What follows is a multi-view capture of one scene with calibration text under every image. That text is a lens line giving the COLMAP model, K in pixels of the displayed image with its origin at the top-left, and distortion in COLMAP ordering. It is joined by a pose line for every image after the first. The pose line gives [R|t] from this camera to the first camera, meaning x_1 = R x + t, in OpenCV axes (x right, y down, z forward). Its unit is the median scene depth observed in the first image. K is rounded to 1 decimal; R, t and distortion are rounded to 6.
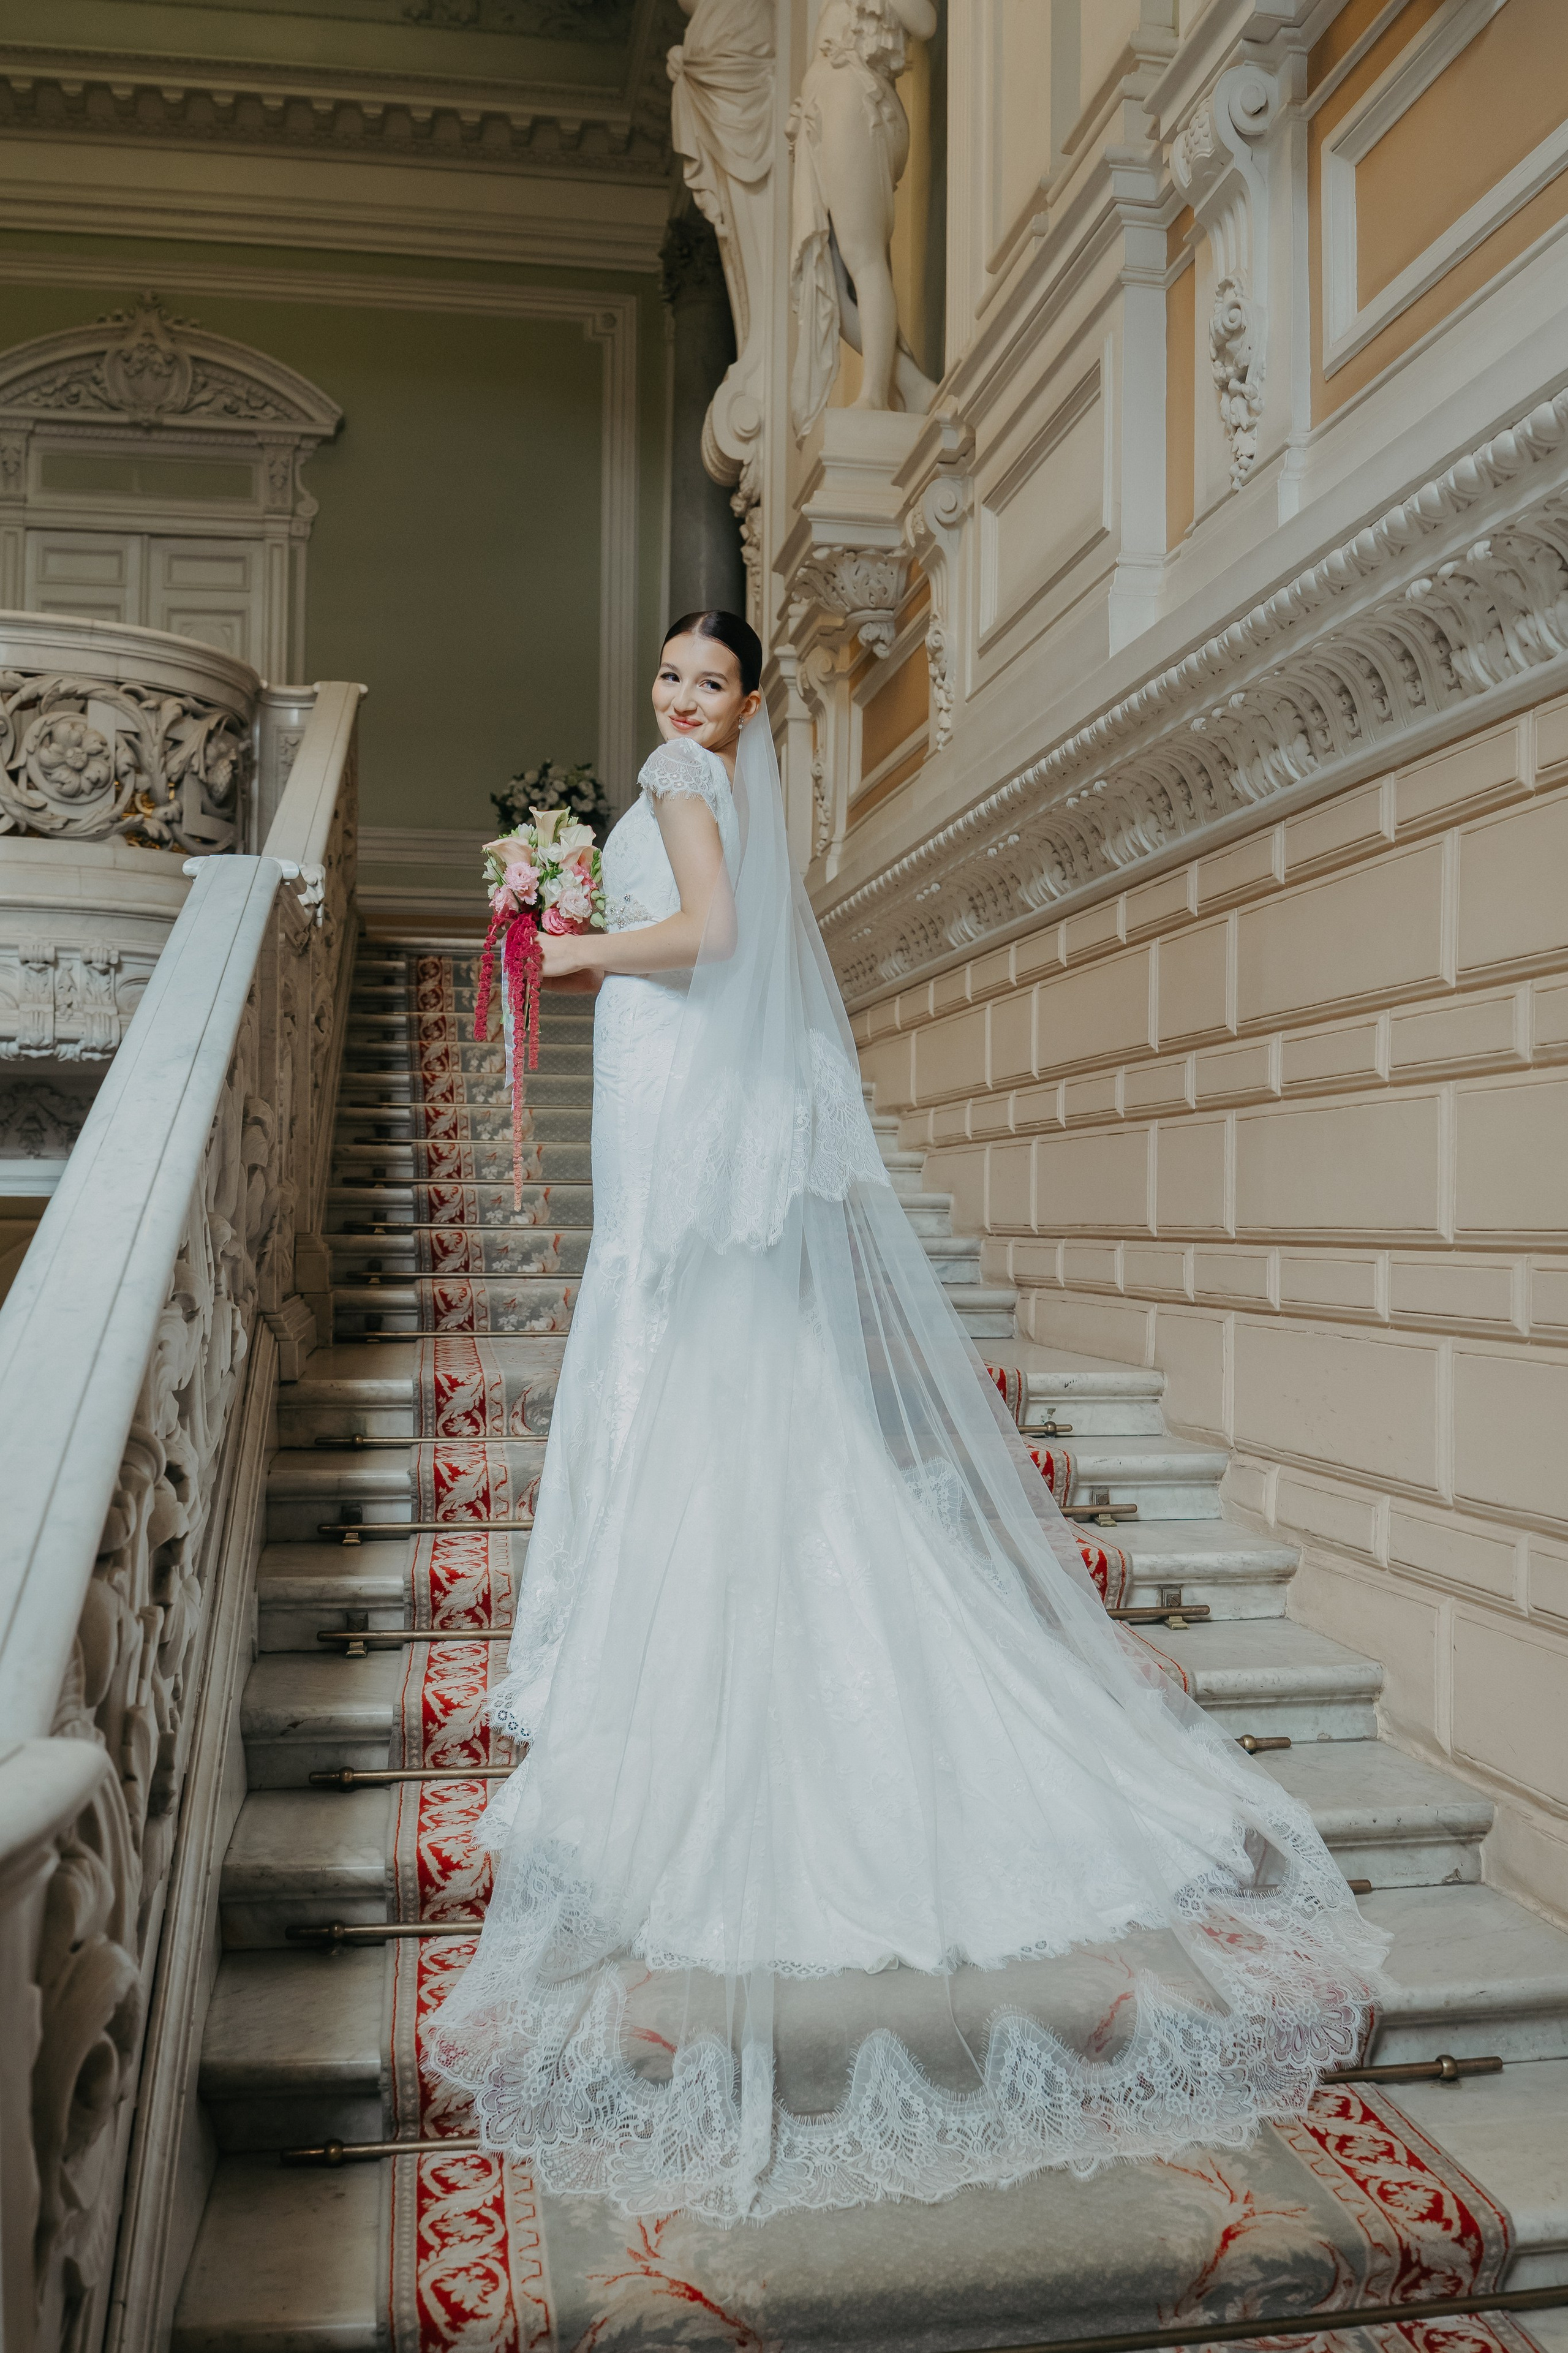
lens RADIAL K [[2135.6, 0, 819.0], [0, 2135.6, 1212.9], [0, 0, 1]] dist [-0.066947, -0.008507]
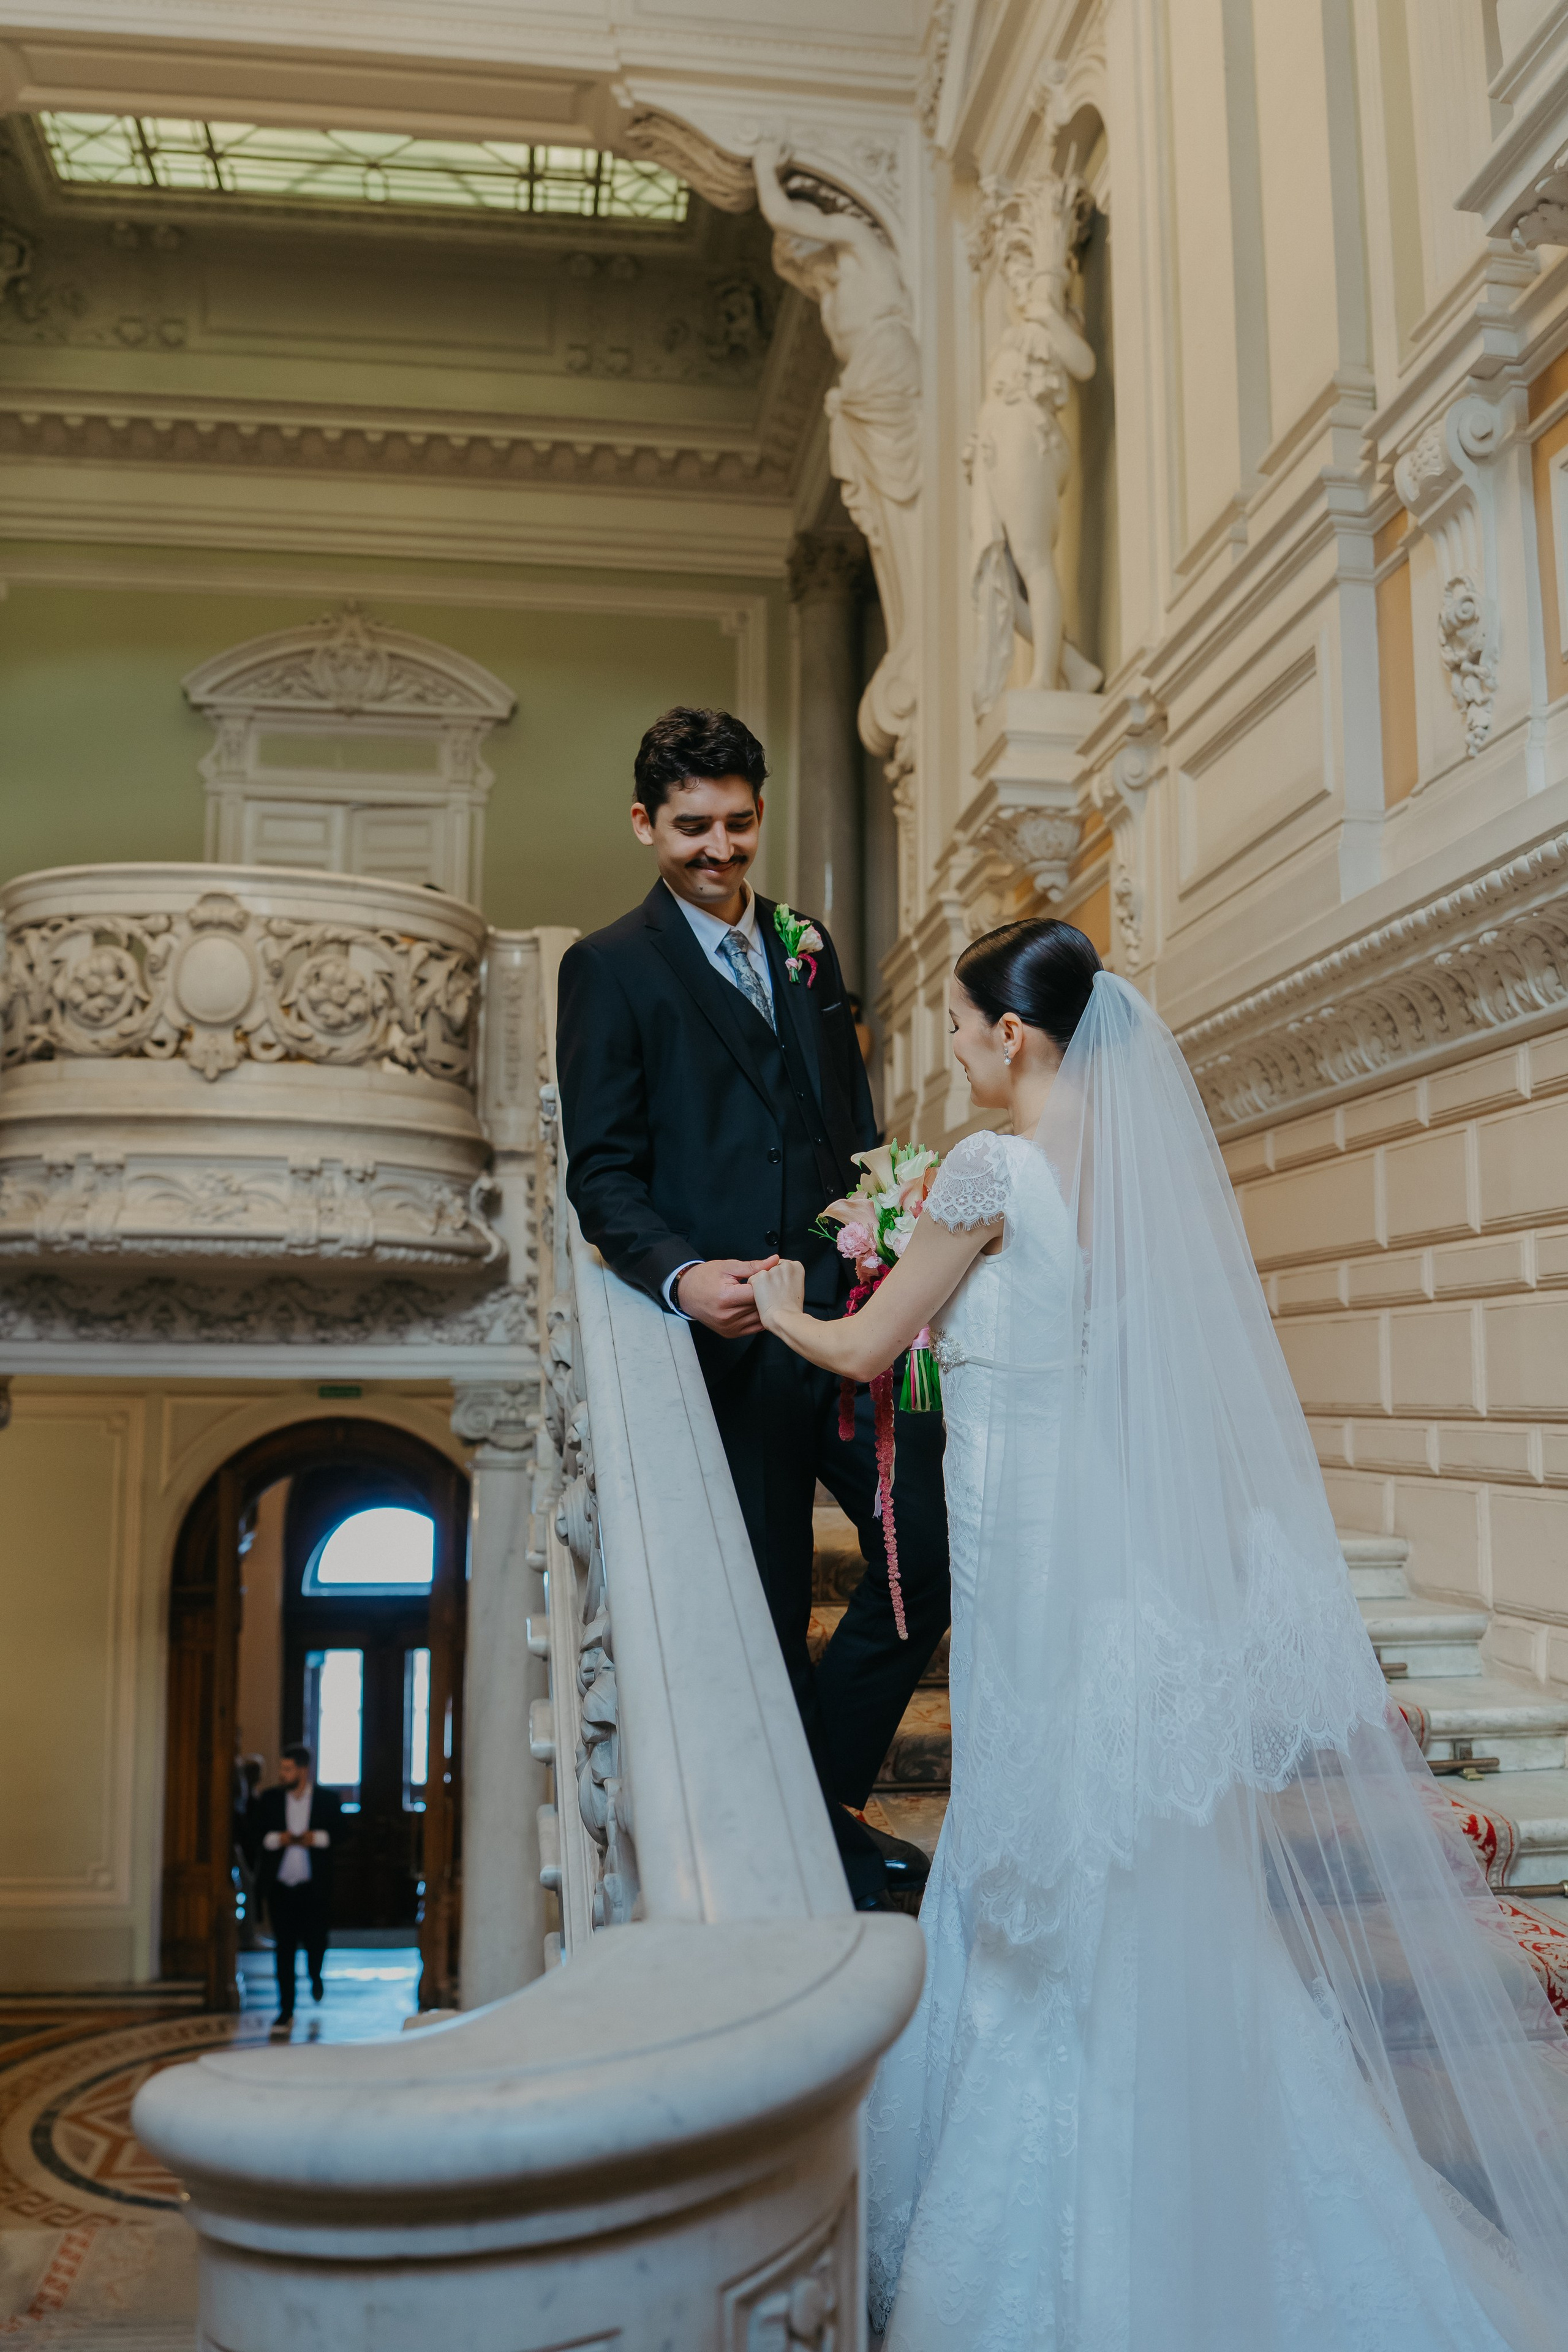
lens RADIAL K [[1899.9, 0, 775.3], [0, 1899.9, 1161.8], [0, 0, 1]] dist [-0.050966, -0.033759]
pose [[0.998763, -0.008961, -0.048913, -0.065643], [0.003135, 0.993019, -0.117916, -0.002793], [0.049628, 0.117617, 0.991818, -0.000465]]
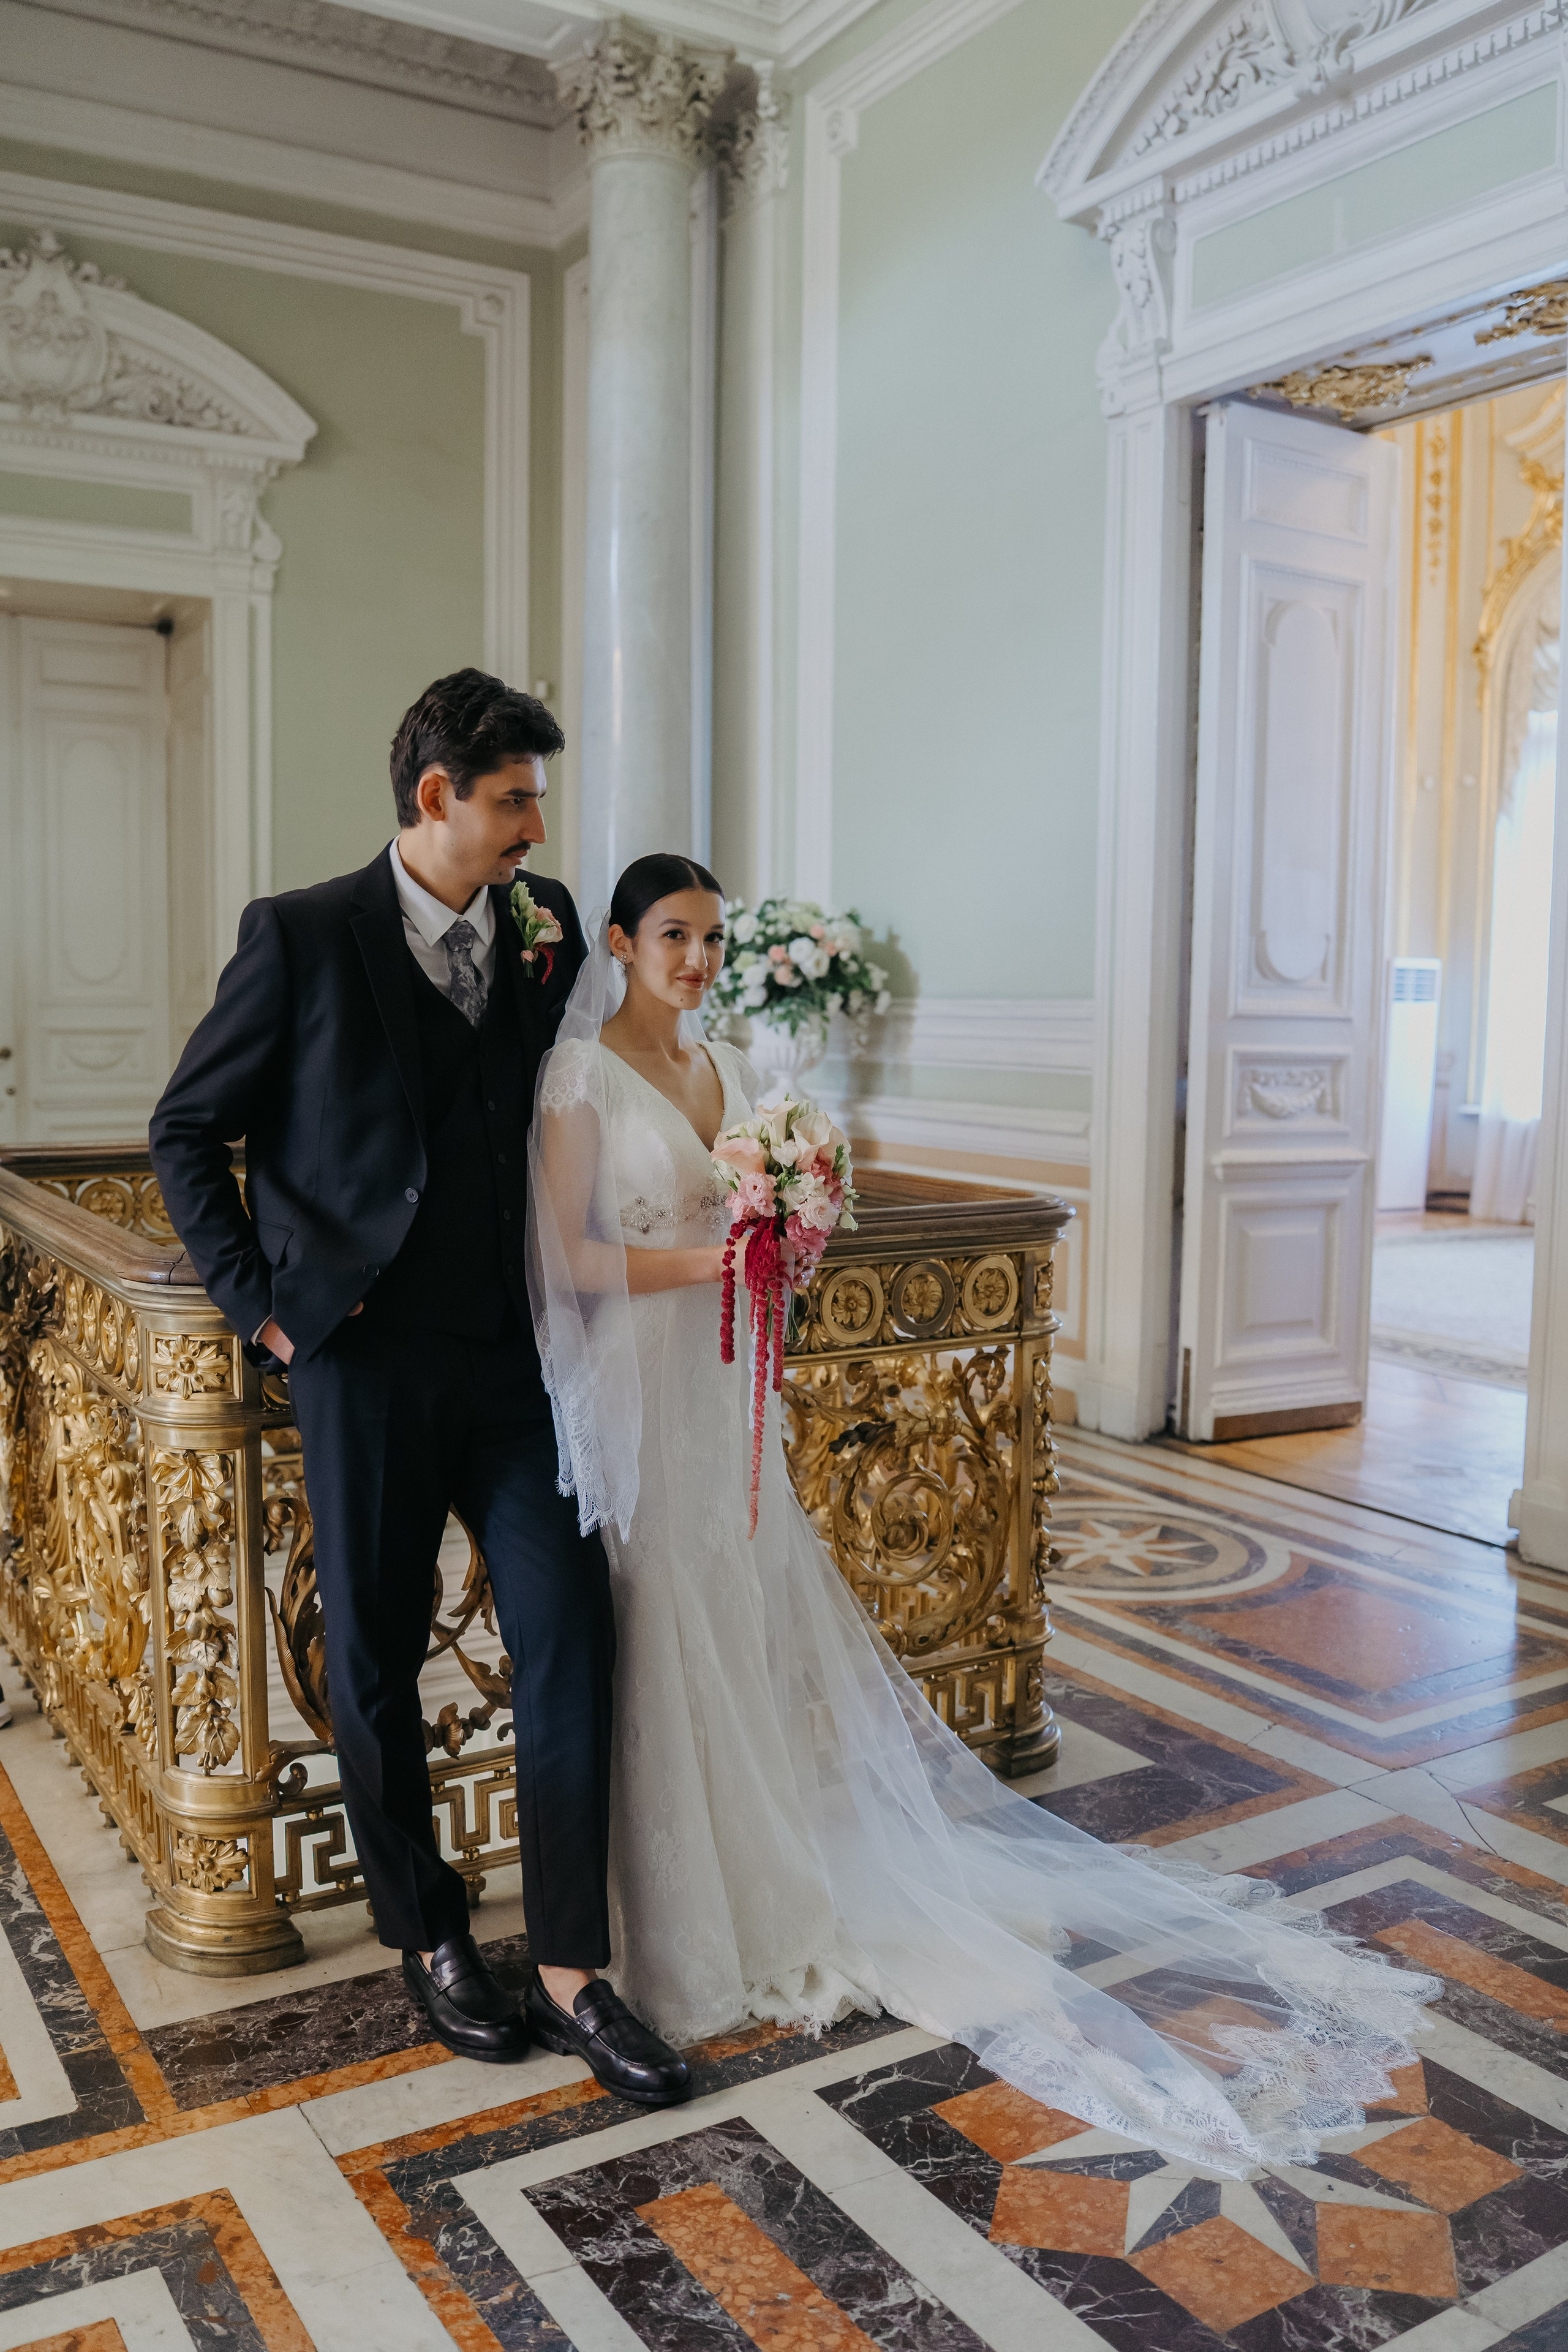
lens RADIAL K [[1927.6, 0, 764.9], [0, 1927.6, 1185.8], [0, 0, 1]] dist [-0.063258, -0.013622]
pose [[0.353355, 0.083455, -0.931759, 0.027680], [-0.003972, 0.996138, 0.087715, -0.350901], [0.935481, -0.027294, 0.352322, 1.430352]]
